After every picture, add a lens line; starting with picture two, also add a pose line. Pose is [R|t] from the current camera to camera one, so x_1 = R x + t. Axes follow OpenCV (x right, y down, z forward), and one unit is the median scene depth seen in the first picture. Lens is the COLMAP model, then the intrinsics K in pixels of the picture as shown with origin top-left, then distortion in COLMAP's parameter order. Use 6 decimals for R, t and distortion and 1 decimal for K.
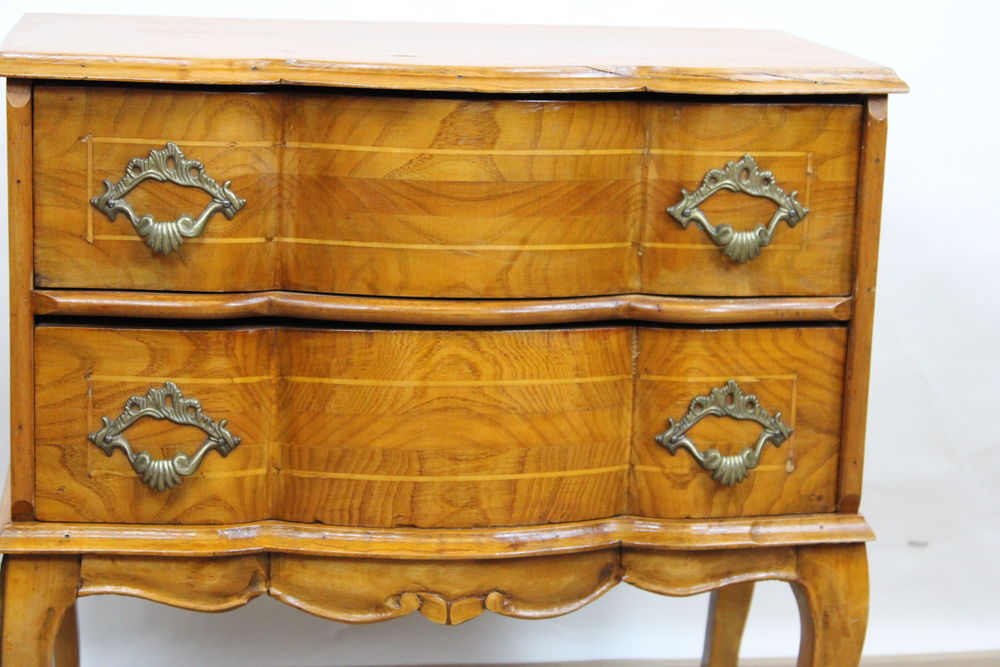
lens RADIAL K [[2342.7, 0, 498.5], [0, 2342.7, 309.6], [0, 0, 1]] dist [0.067247, 0.028292]
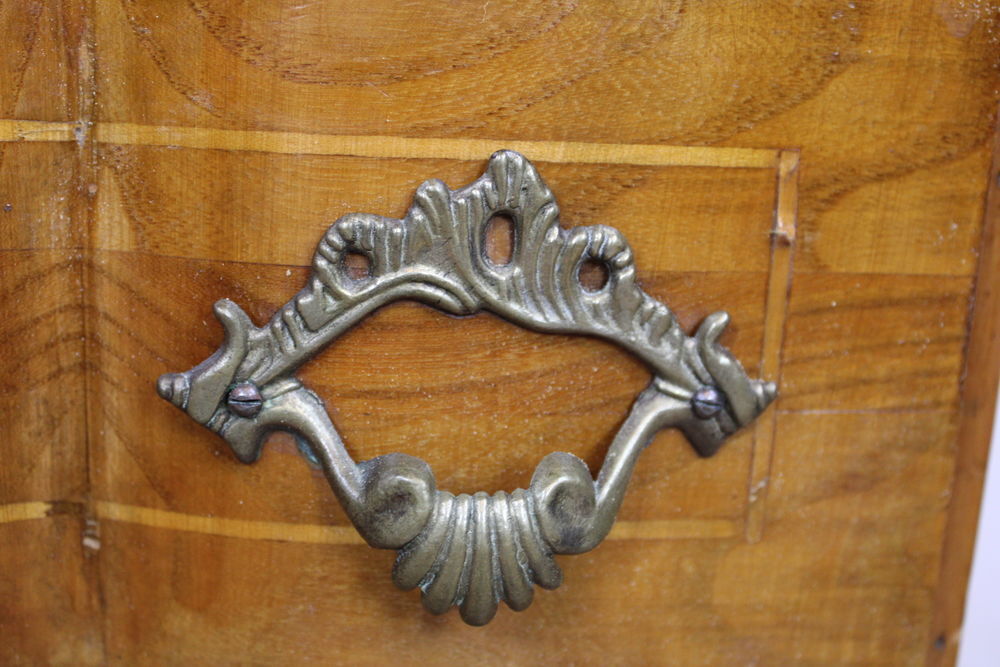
lens RADIAL K [[1380.6, 0, 500.0], [0, 1380.6, 333.5], [0, 0, 1]] dist [-0.059915, 0.025934]
pose [[0.997282, 0.028270, -0.068036, 0.114040], [-0.025348, 0.998735, 0.043437, -0.054161], [0.069178, -0.041594, 0.996737, 0.861544]]
